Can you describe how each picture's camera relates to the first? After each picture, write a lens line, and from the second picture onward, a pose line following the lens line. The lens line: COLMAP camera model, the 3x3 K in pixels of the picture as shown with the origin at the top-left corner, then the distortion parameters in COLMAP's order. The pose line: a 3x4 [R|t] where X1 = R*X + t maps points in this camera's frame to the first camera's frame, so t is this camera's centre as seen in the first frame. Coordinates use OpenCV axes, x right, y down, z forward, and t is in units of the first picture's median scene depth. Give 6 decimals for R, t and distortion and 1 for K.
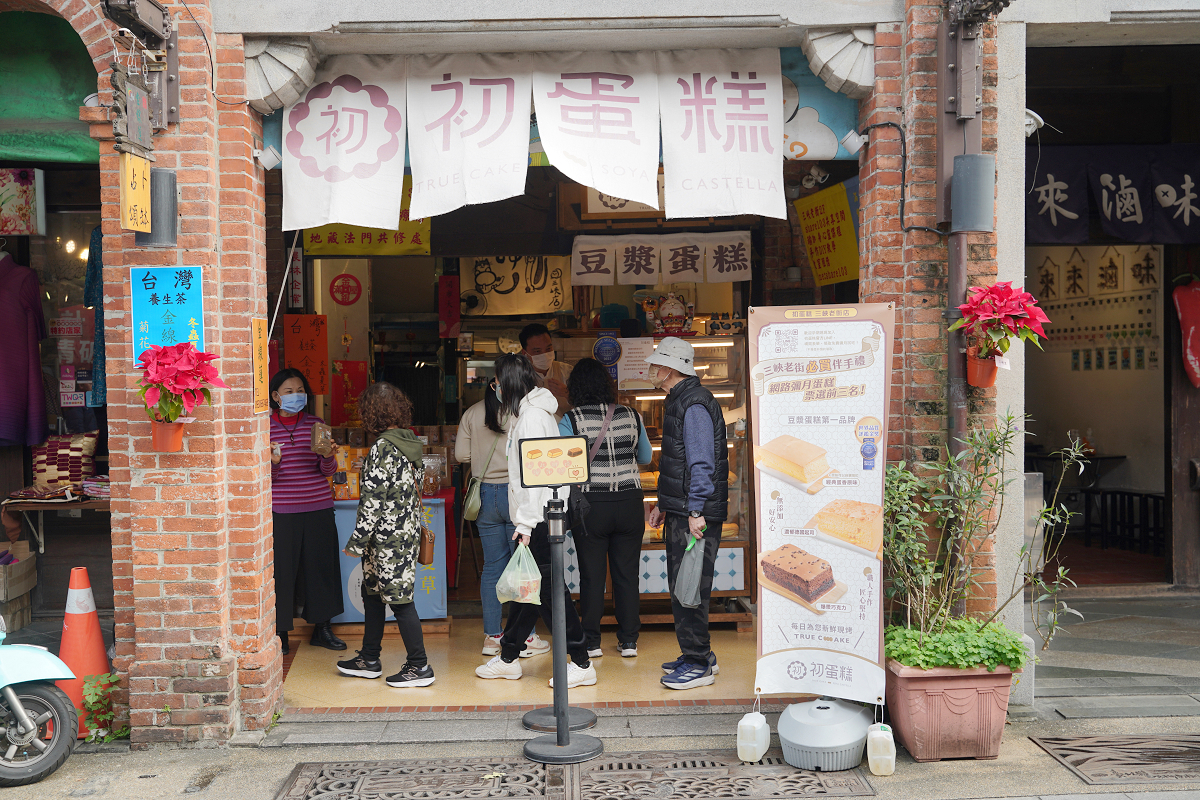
lens RADIAL K [[1272.6, 0, 598.8], [0, 1272.6, 400.1], [0, 0, 1]] dist [0.024781, 0.000000]
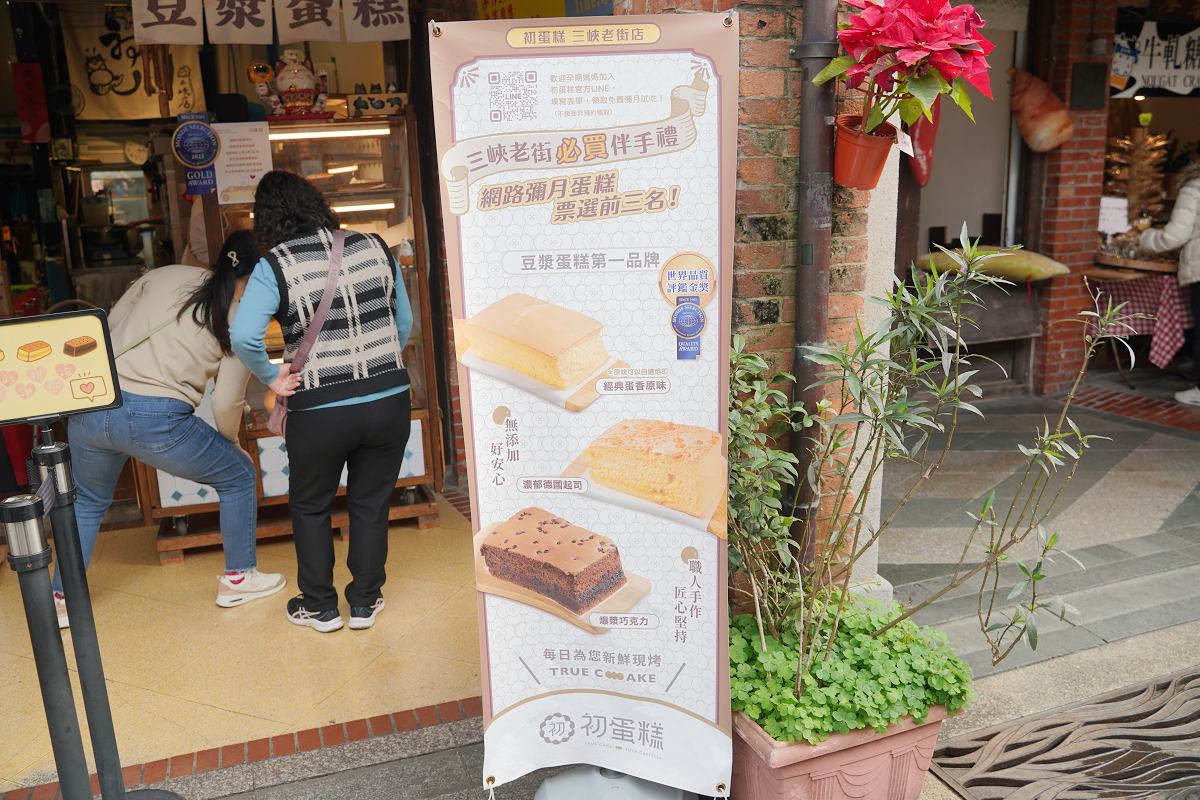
lens RADIAL K [[964.3, 0, 600.0], [0, 964.3, 404.2], [0, 0, 1]] dist [-0.101483, 0.039240]
pose [[0.947703, -0.086317, 0.307258, 0.059677], [0.020133, 0.976983, 0.212363, -0.009195], [-0.318517, -0.195071, 0.927628, 0.642224]]
